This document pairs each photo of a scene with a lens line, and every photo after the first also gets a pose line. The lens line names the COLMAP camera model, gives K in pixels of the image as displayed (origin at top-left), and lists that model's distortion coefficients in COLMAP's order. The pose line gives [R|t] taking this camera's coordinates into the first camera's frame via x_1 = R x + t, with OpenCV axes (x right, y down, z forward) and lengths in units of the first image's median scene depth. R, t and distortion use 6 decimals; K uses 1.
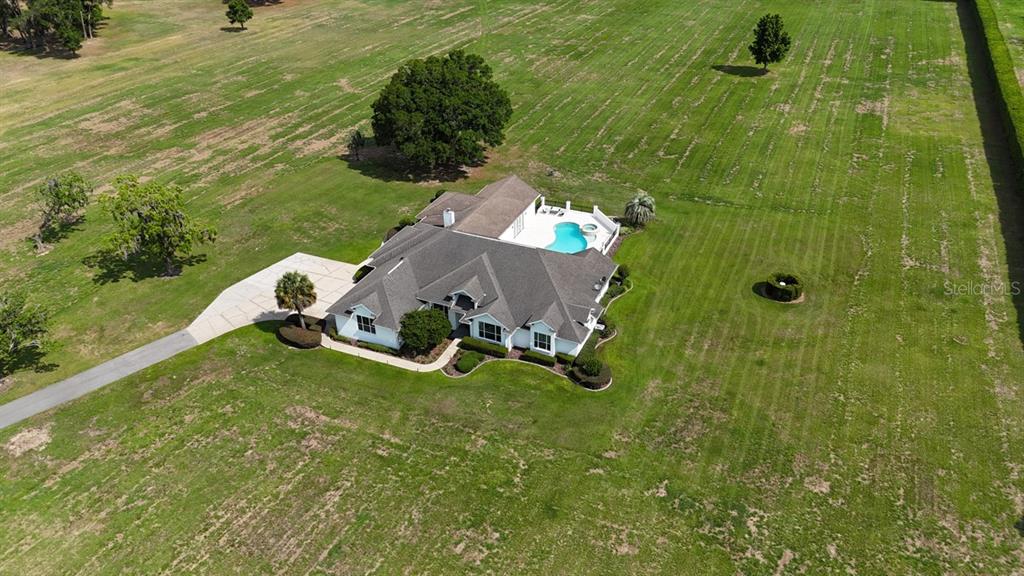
lens RADIAL K [[736.5, 0, 515.0], [0, 736.5, 284.5], [0, 0, 1]] dist [0.056355, 0.000214]
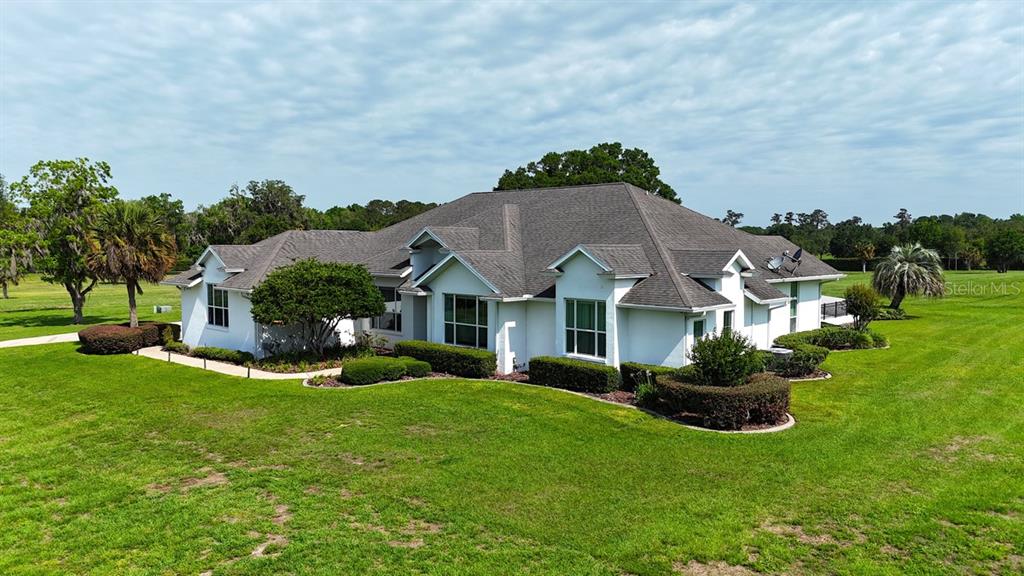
lens RADIAL K [[730.4, 0, 504.8], [0, 730.4, 259.2], [0, 0, 1]] dist [0.040635, -0.022547]
pose [[0.946462, 0.014040, -0.322511, 0.109977], [-0.173637, 0.864363, -0.471938, 0.215236], [0.272140, 0.502671, 0.820525, 0.679011]]
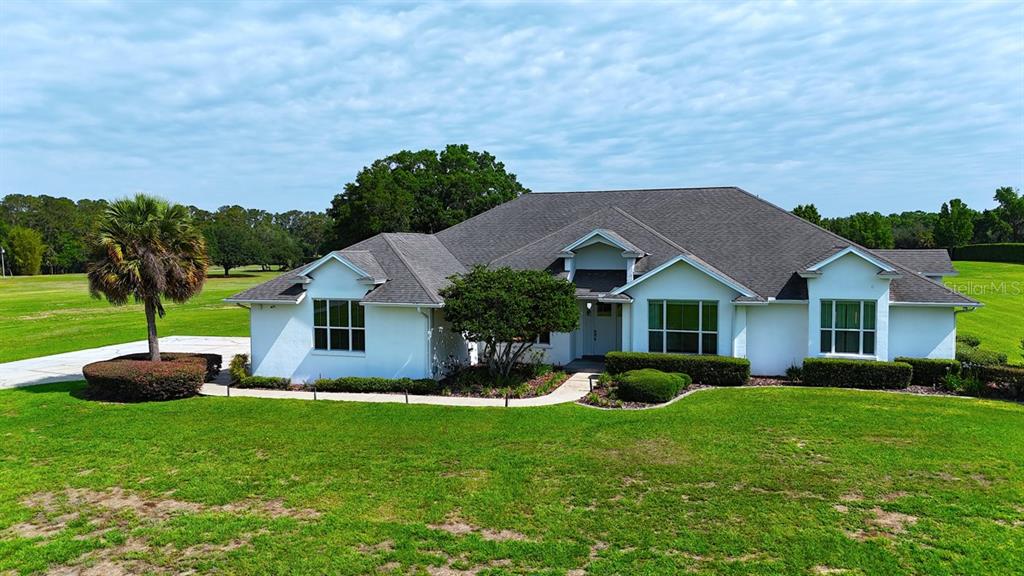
lens RADIAL K [[755.2, 0, 516.7], [0, 755.2, 297.9], [0, 0, 1]] dist [0.067848, -0.063173]
pose [[0.993760, -0.005459, 0.111408, -0.159661], [0.056396, 0.886320, -0.459625, 0.221387], [-0.096234, 0.463040, 0.881097, 0.673177]]
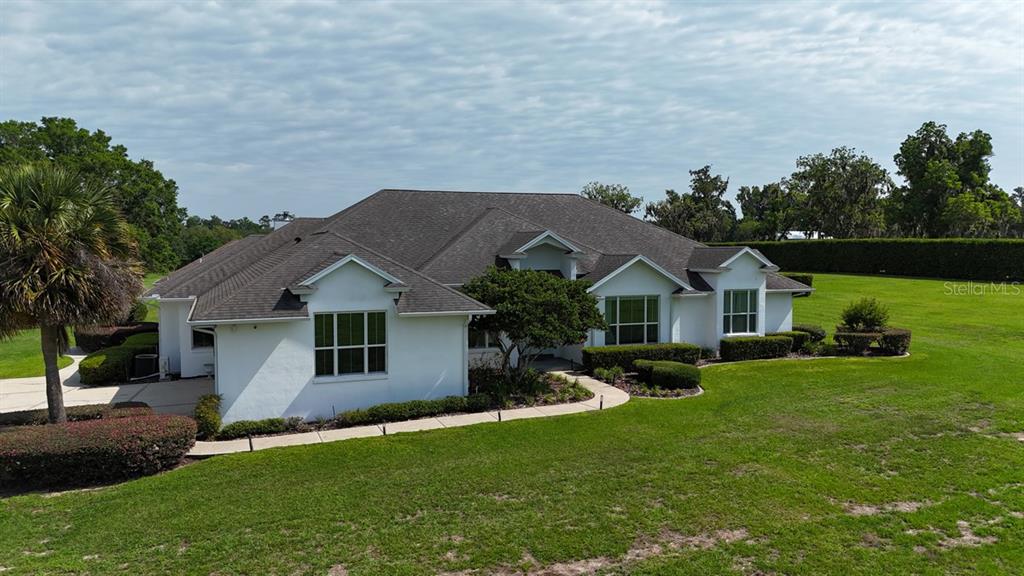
lens RADIAL K [[755.2, 0, 513.4], [0, 755.2, 290.0], [0, 0, 1]] dist [0.067848, -0.063173]
pose [[0.704447, -0.038508, 0.708711, -0.376284], [0.370817, 0.871378, -0.321239, 0.159792], [-0.605185, 0.489098, 0.628119, 0.775871]]
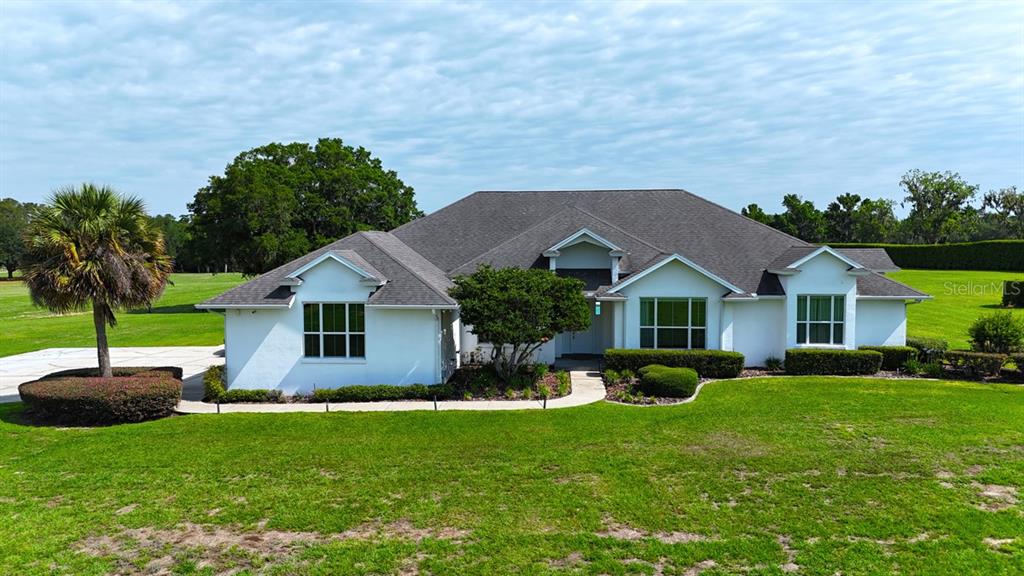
lens RADIAL K [[755.2, 0, 511.2], [0, 755.2, 288.8], [0, 0, 1]] dist [0.067848, -0.063173]
pose [[0.937648, -0.017159, 0.347162, -0.250003], [0.179316, 0.879490, -0.440844, 0.207385], [-0.297761, 0.475609, 0.827729, 0.696980]]
